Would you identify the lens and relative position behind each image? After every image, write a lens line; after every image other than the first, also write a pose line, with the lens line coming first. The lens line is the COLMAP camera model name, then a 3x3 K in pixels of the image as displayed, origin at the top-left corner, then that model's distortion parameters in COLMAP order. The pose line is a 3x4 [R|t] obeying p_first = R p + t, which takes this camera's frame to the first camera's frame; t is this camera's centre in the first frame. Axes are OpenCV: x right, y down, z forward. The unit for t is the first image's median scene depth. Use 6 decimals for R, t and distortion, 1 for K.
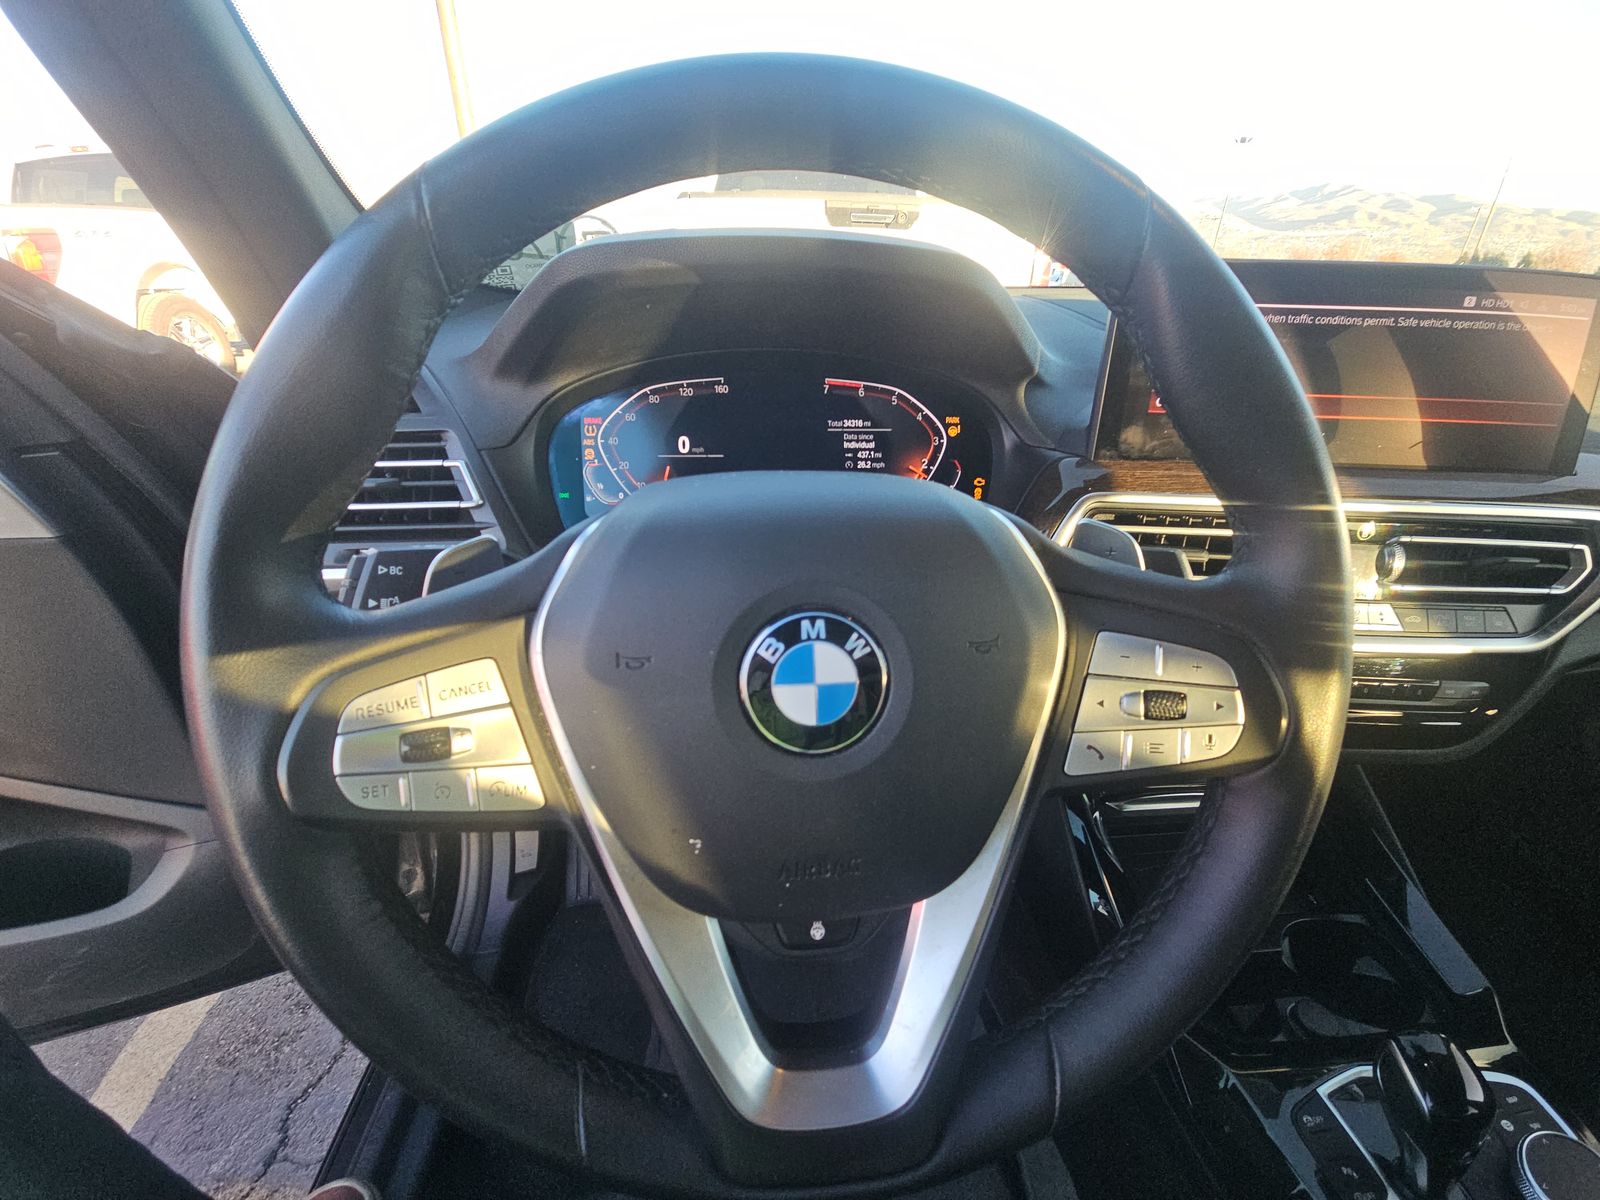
lens RADIAL K [[657.7, 0, 810.4], [0, 657.7, 585.2], [0, 0, 1]] dist [0.016836, -0.009327]
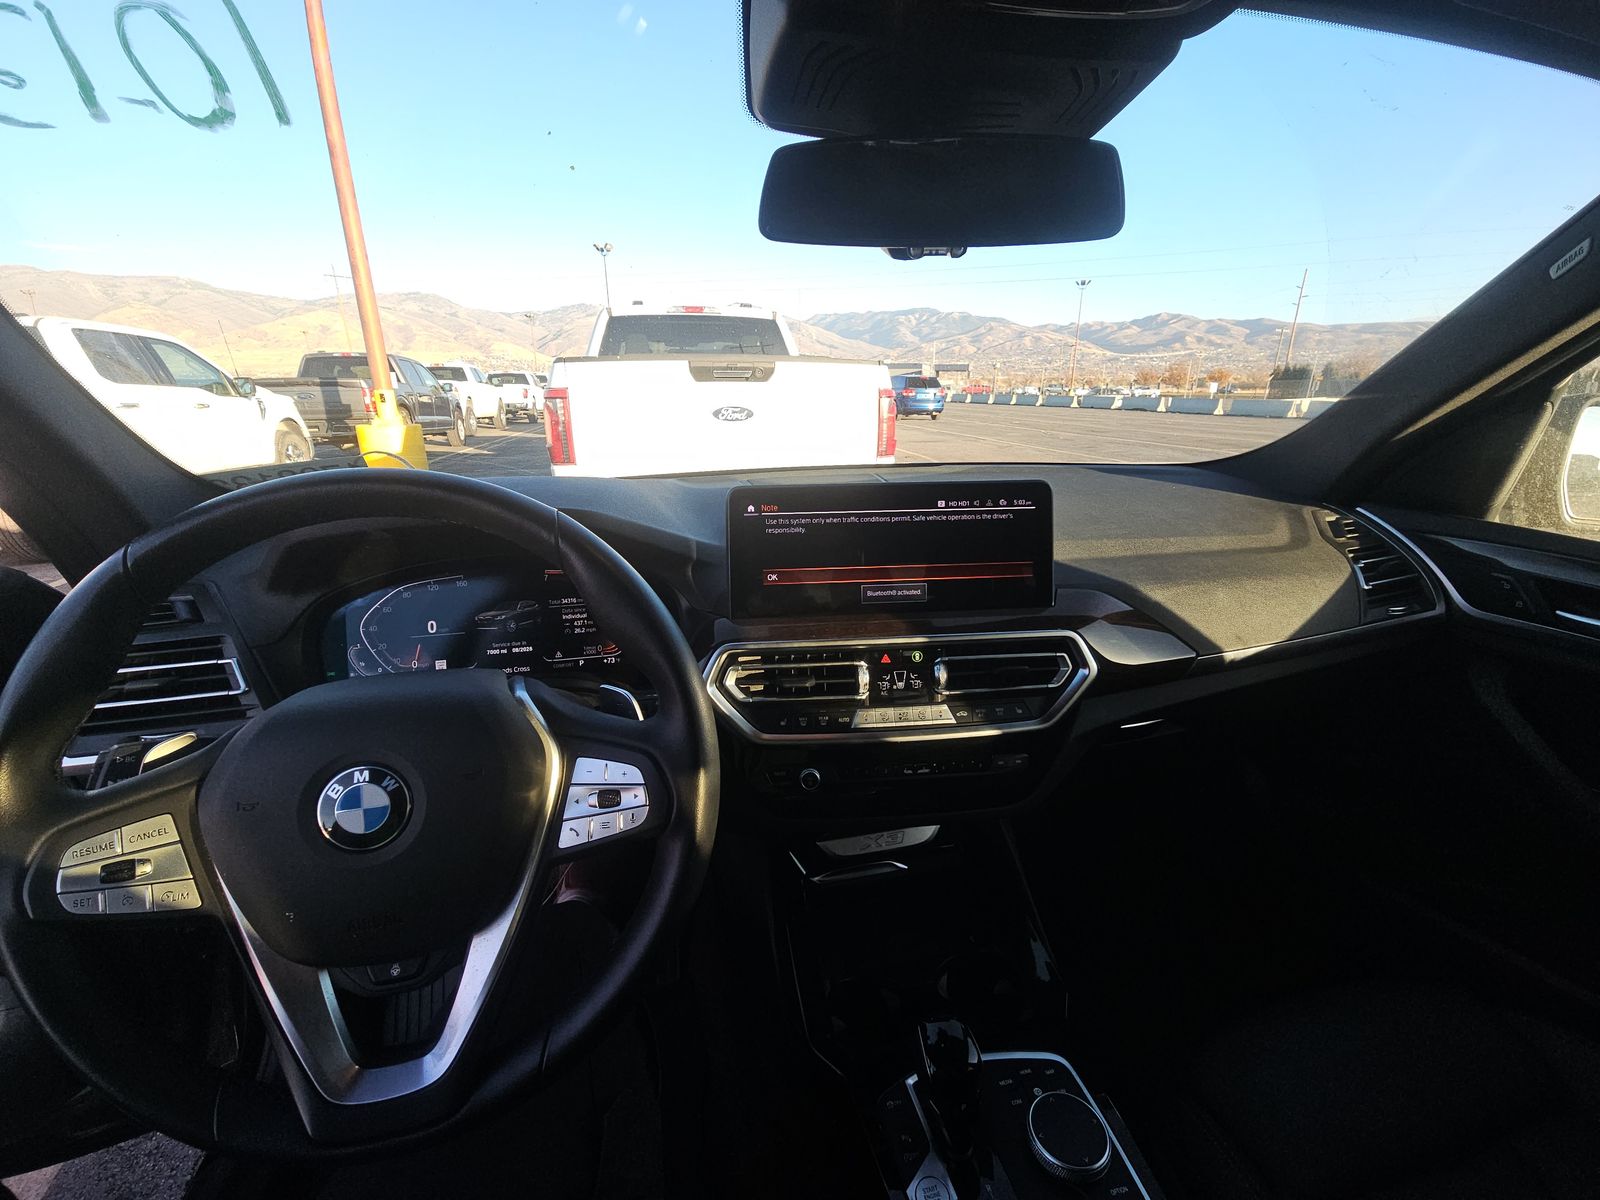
lens RADIAL K [[657.7, 0, 810.4], [0, 657.7, 585.2], [0, 0, 1]] dist [0.016836, -0.009327]
pose [[0.991239, -0.067380, 0.113601, 0.442508], [0.085265, 0.983303, -0.160762, -0.021301], [-0.100872, 0.169040, 0.980434, -0.407923]]
